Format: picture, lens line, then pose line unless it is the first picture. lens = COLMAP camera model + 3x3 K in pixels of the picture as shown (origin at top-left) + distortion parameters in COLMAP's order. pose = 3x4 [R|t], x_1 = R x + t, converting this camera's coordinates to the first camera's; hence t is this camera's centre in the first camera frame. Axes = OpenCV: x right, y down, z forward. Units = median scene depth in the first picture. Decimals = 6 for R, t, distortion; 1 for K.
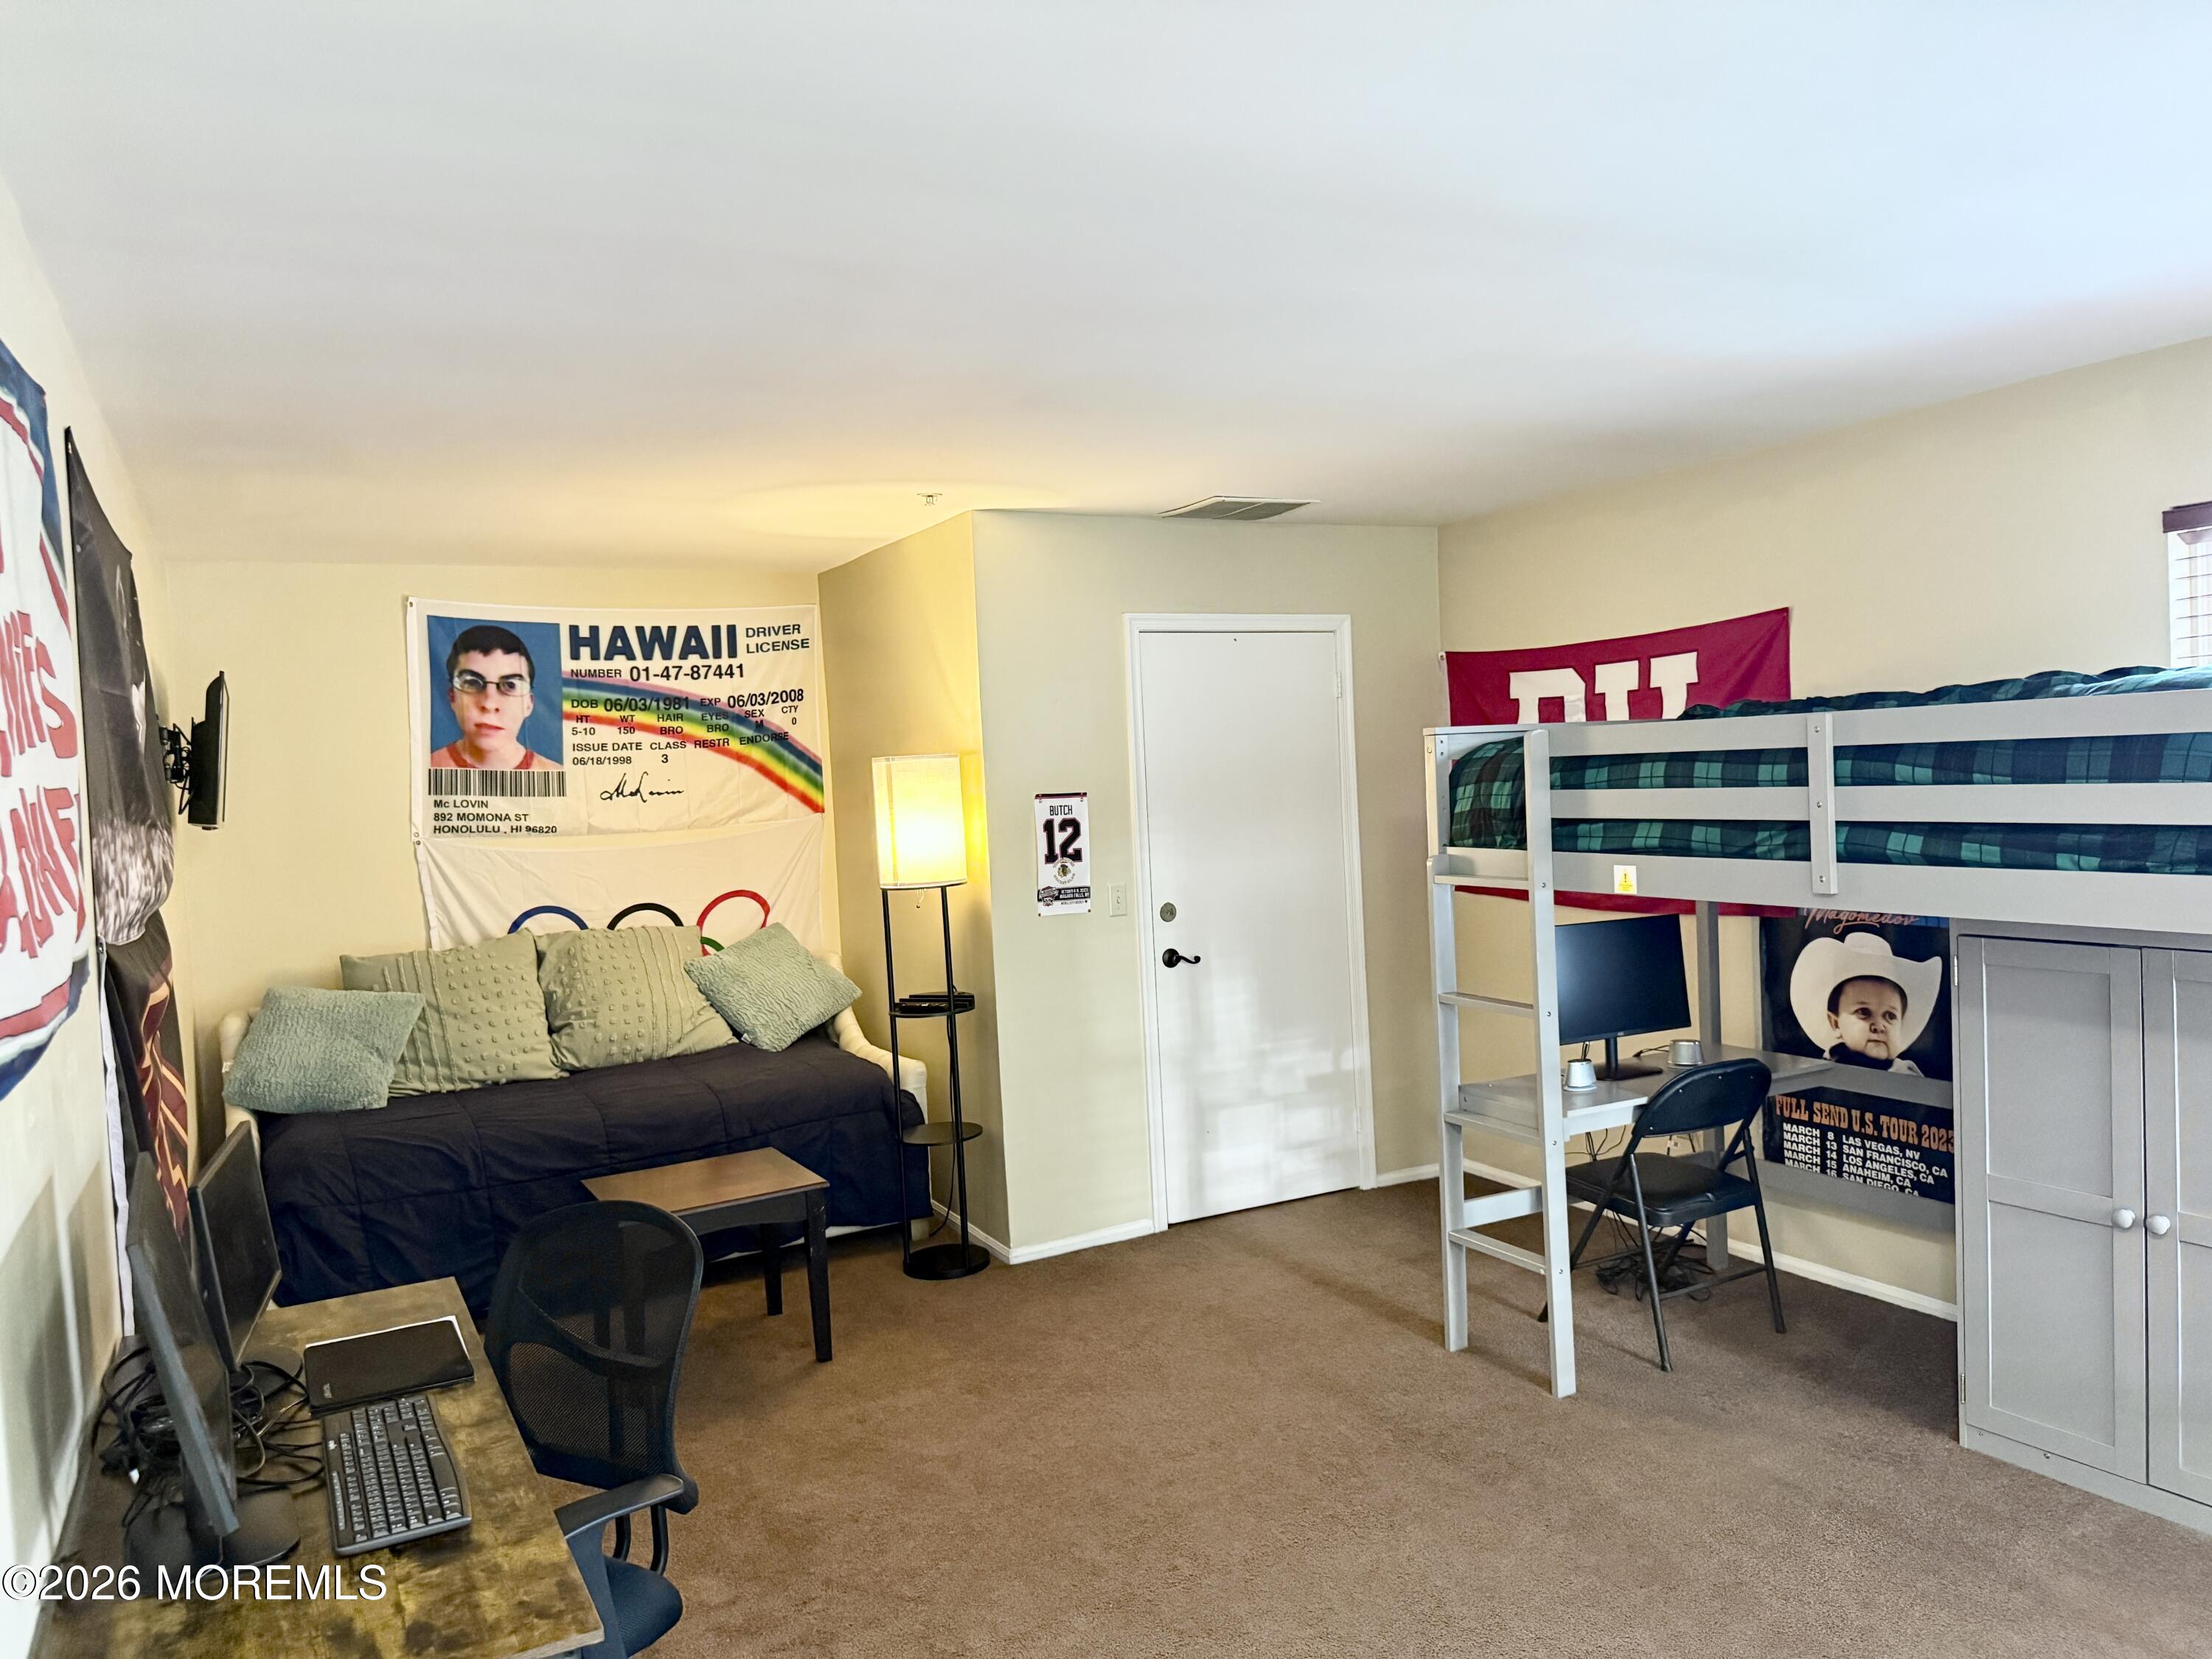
lens RADIAL K [[1544.4, 0, 1102.3], [0, 1544.4, 844.9], [0, 0, 1]] dist [0.132593, -0.222477]
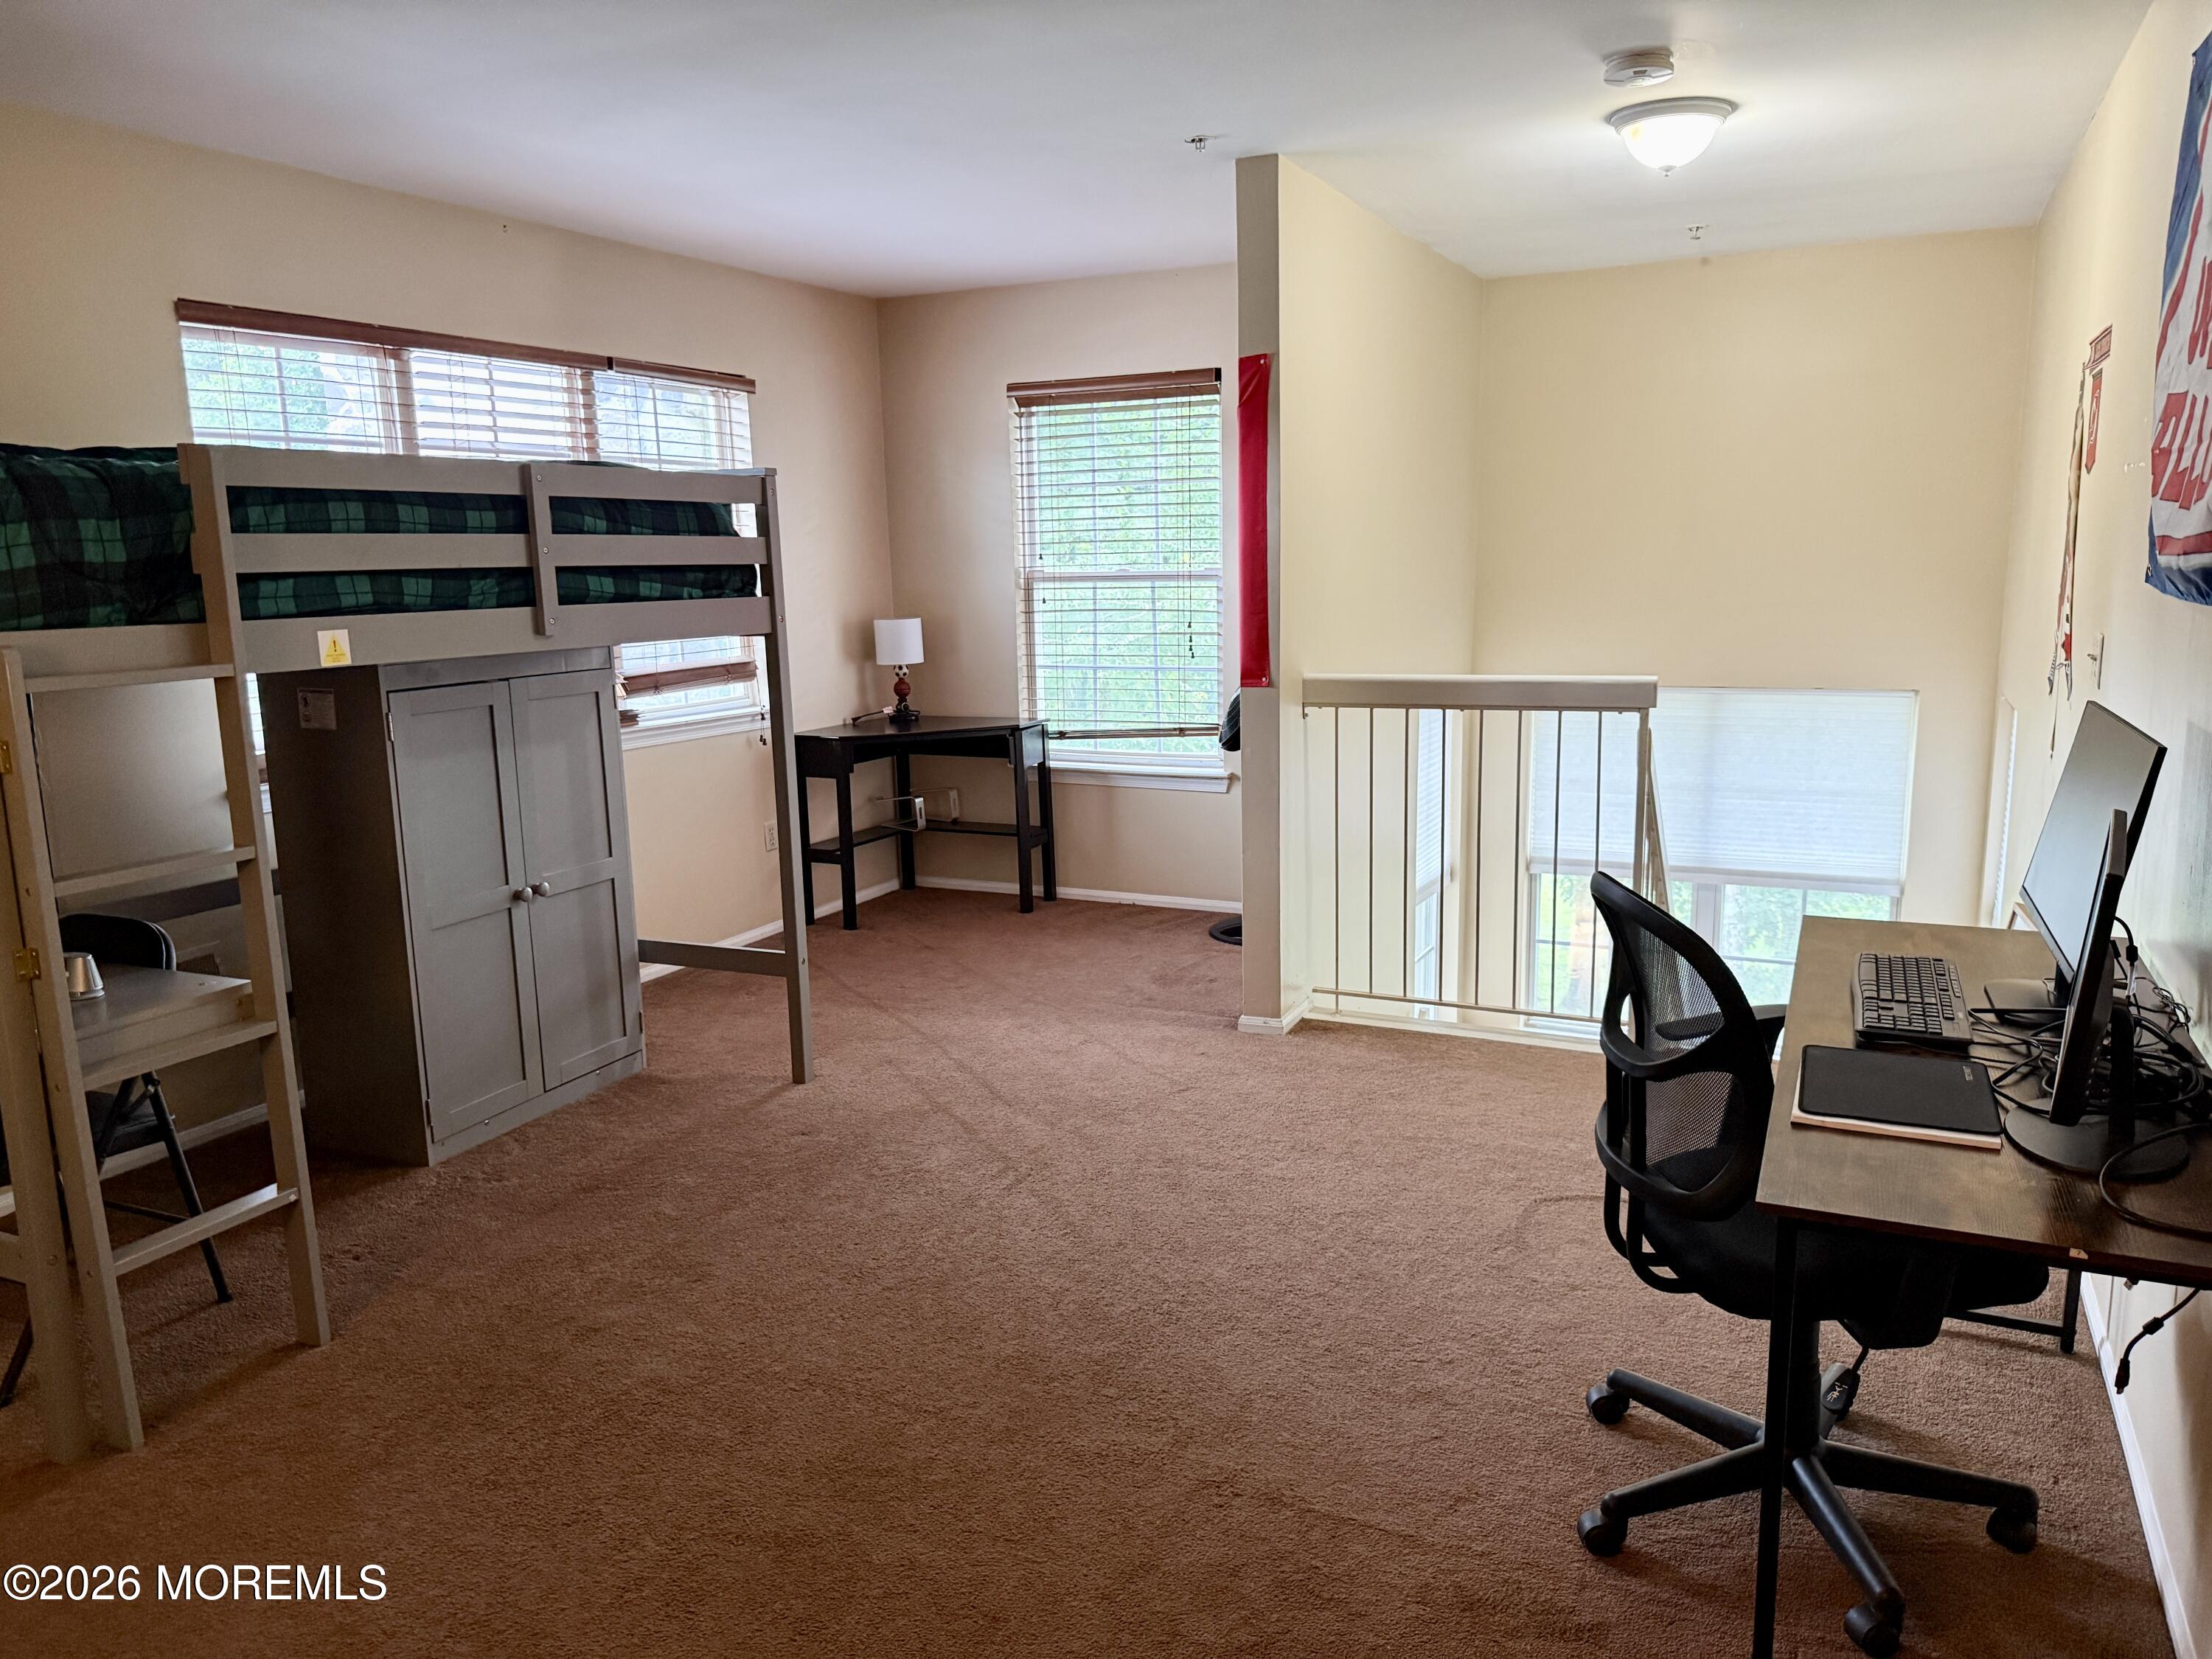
lens RADIAL K [[1544.4, 0, 1102.3], [0, 1544.4, 844.9], [0, 0, 1]] dist [0.132593, -0.222477]
pose [[-0.590345, -0.092176, 0.801871, -0.594628], [0.087854, 0.980217, 0.177357, 0.013278], [-0.802356, 0.175149, -0.570568, 1.233506]]
